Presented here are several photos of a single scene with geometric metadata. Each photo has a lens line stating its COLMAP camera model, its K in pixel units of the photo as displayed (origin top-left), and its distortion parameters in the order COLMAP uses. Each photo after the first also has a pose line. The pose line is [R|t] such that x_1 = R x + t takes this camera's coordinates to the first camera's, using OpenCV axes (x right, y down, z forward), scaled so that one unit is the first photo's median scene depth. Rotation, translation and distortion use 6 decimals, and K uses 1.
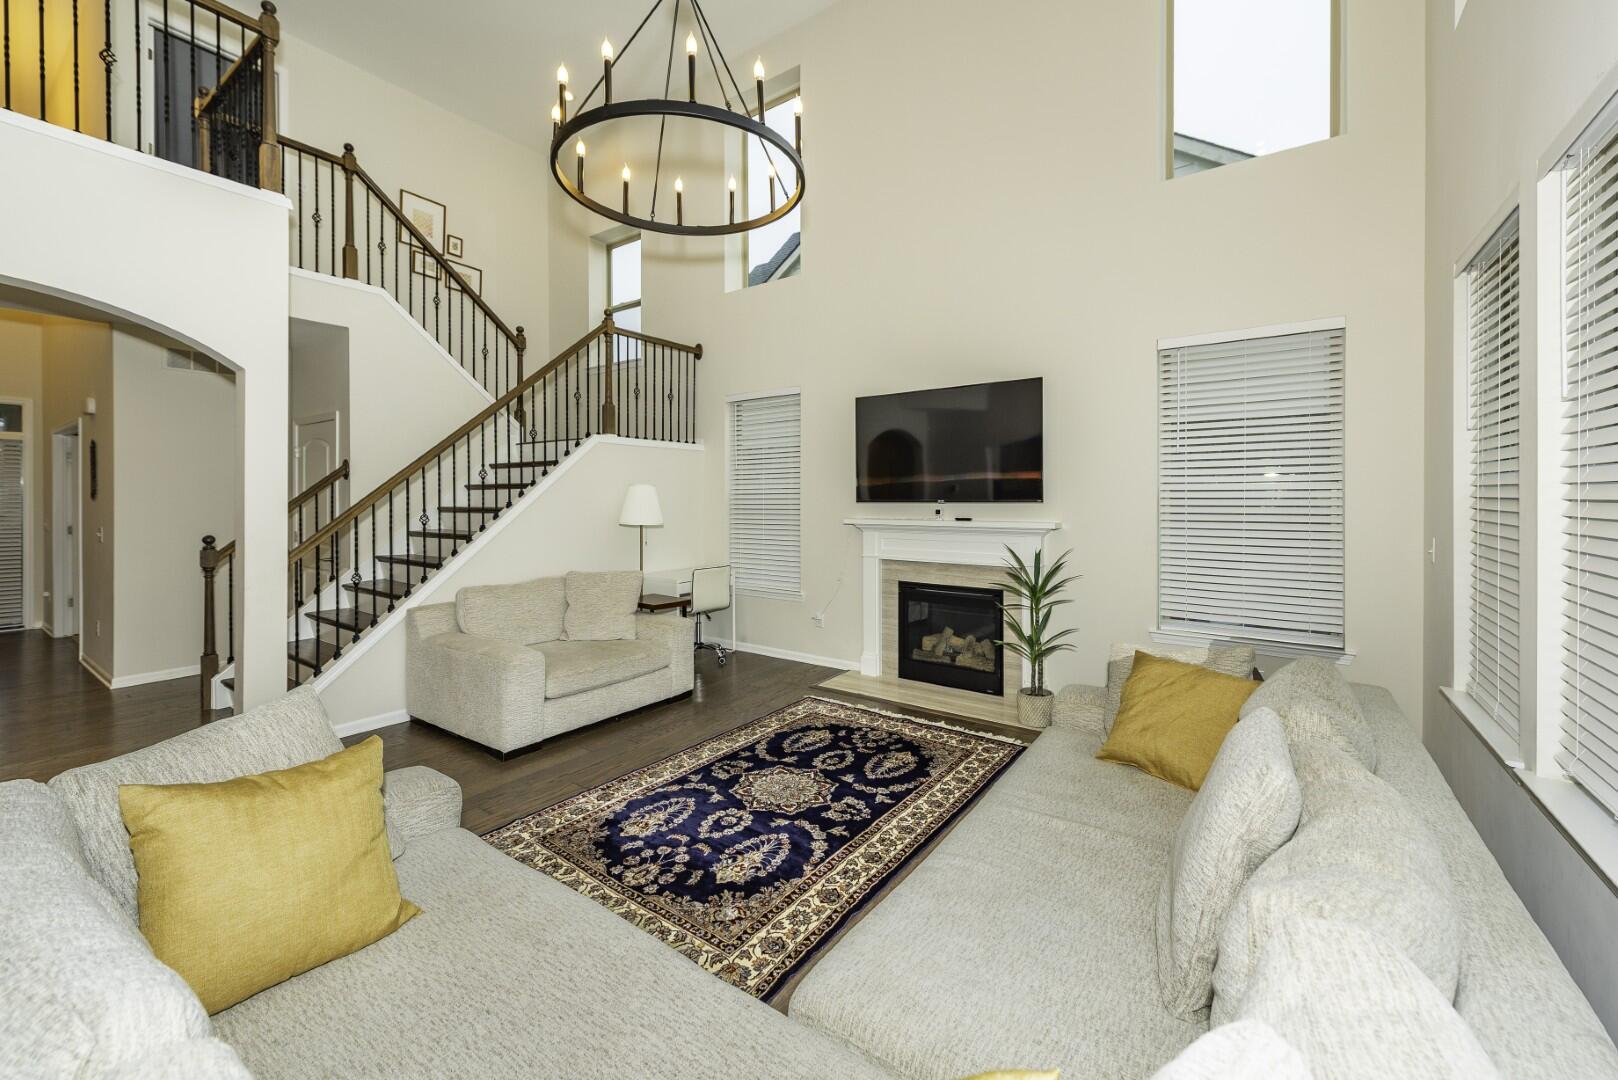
lens RADIAL K [[645.3, 0, 807.2], [0, 645.3, 505.0], [0, 0, 1]] dist [0.008482, -0.000035]
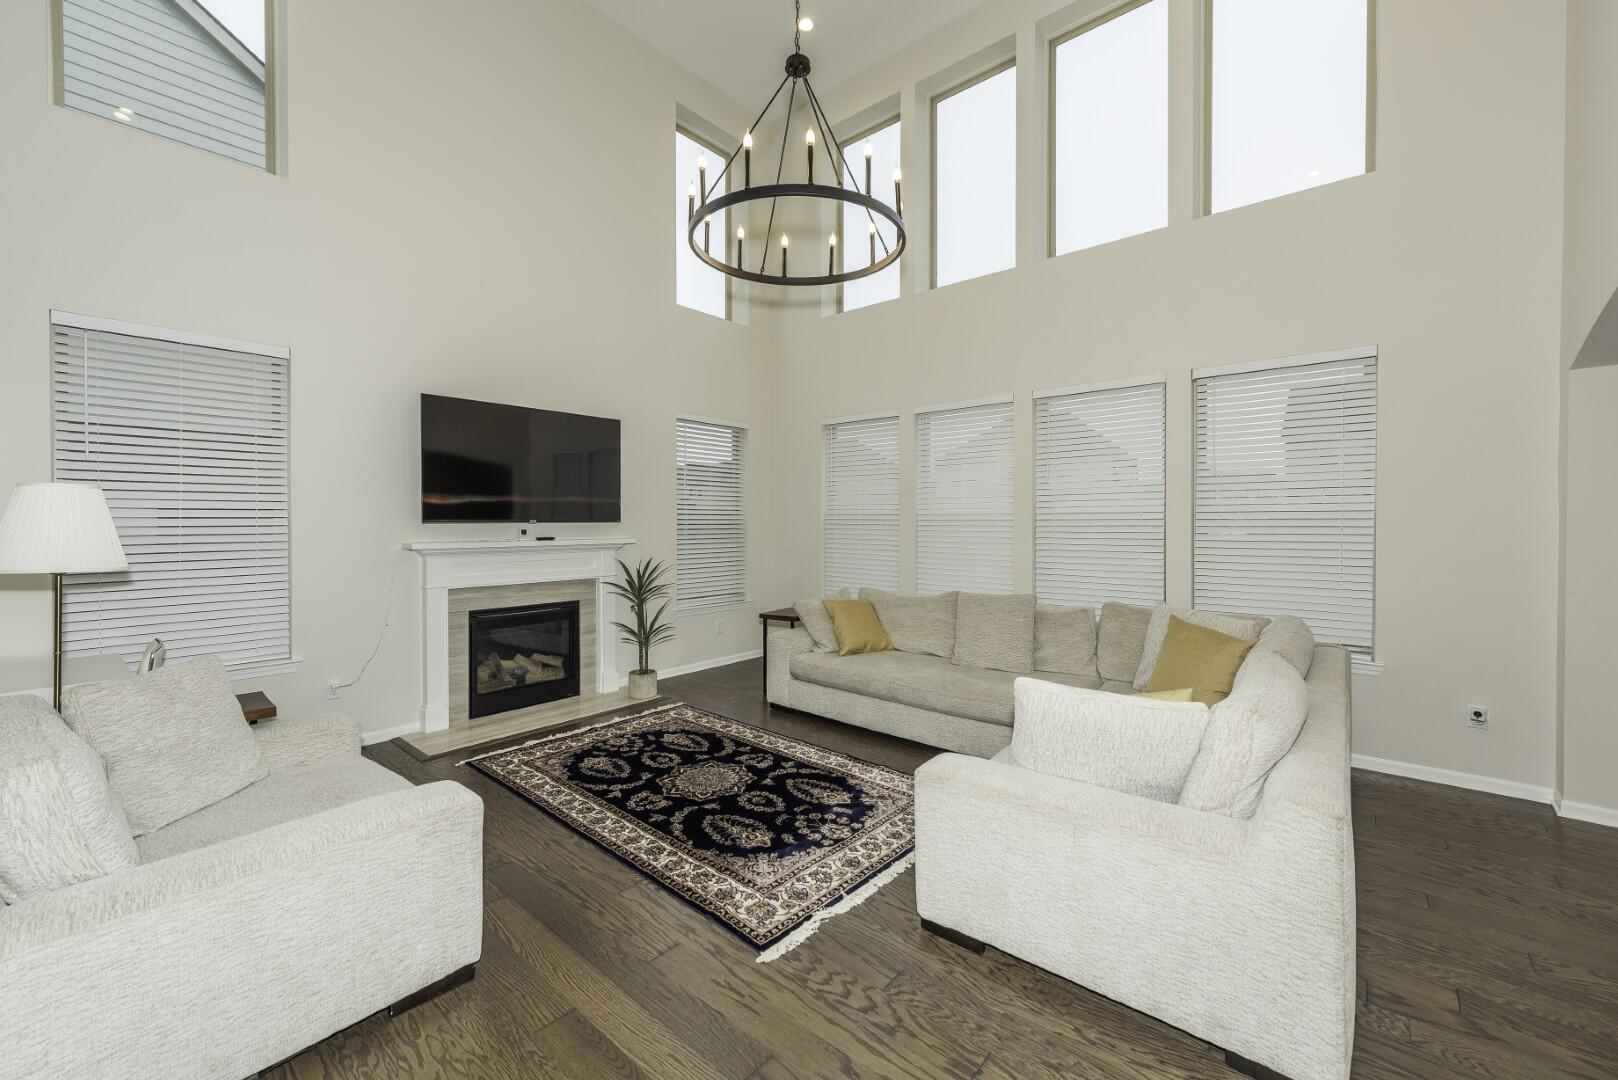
lens RADIAL K [[635.7, 0, 809.0], [0, 635.7, 540.0], [0, 0, 1]] dist [-0.020244, -0.000160]
pose [[0.081982, -0.029375, 0.996201, -0.886192], [0.009400, 0.999544, 0.028700, -0.001385], [-0.996590, 0.007012, 0.082220, 0.595748]]
